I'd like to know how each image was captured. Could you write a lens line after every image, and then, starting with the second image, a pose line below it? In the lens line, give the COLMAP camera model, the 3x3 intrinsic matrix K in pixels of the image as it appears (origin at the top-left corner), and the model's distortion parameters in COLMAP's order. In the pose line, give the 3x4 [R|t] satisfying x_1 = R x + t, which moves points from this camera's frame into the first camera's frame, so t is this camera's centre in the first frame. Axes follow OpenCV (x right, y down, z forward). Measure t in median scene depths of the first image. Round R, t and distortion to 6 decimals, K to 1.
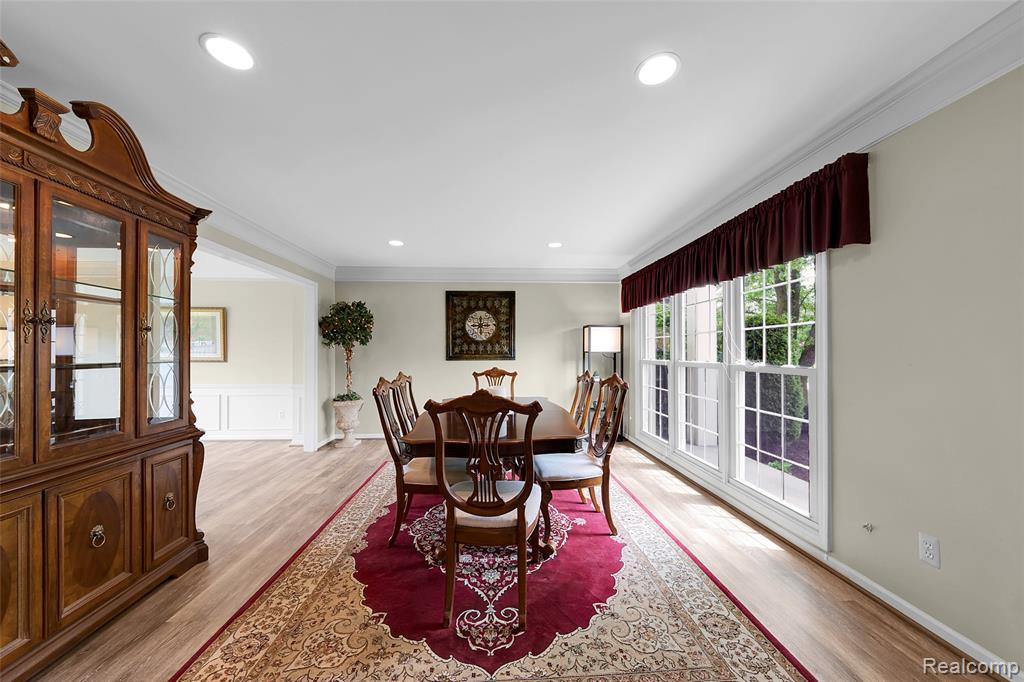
lens RADIAL K [[351.7, 0, 515.6], [0, 351.7, 338.2], [0, 0, 1]] dist [-0.000055, -0.000121]
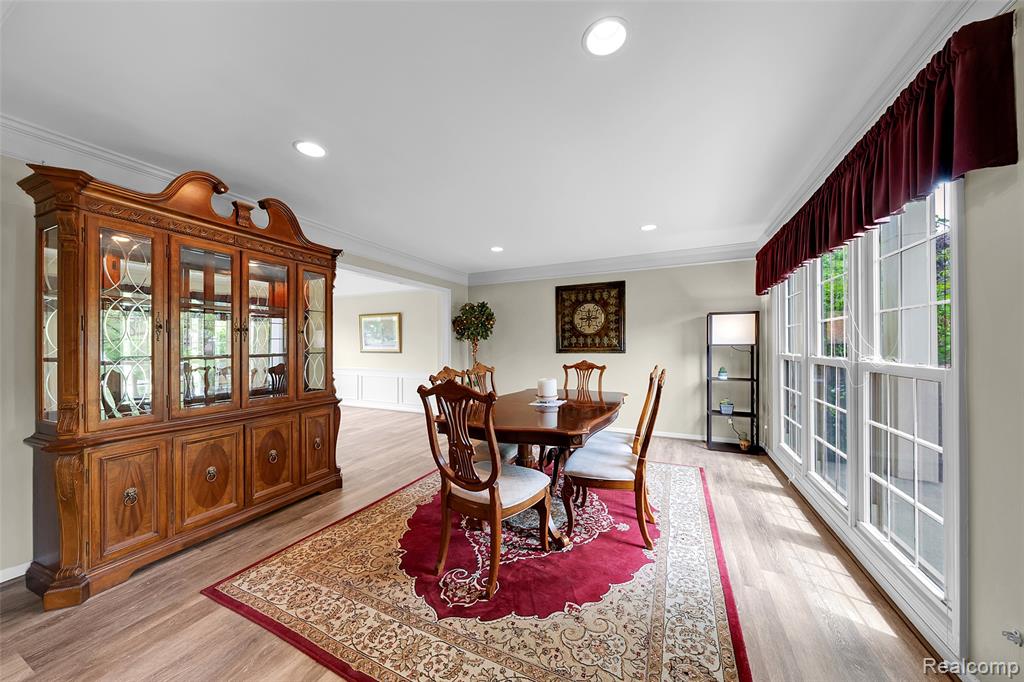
lens RADIAL K [[350.5, 0, 512.3], [0, 350.5, 332.2], [0, 0, 1]] dist [0.000405, 0.000010]
pose [[0.877836, -0.021202, -0.478492, 0.460682], [0.023349, 0.999726, -0.001462, -0.000636], [0.478392, -0.009889, 0.878091, 0.059174]]
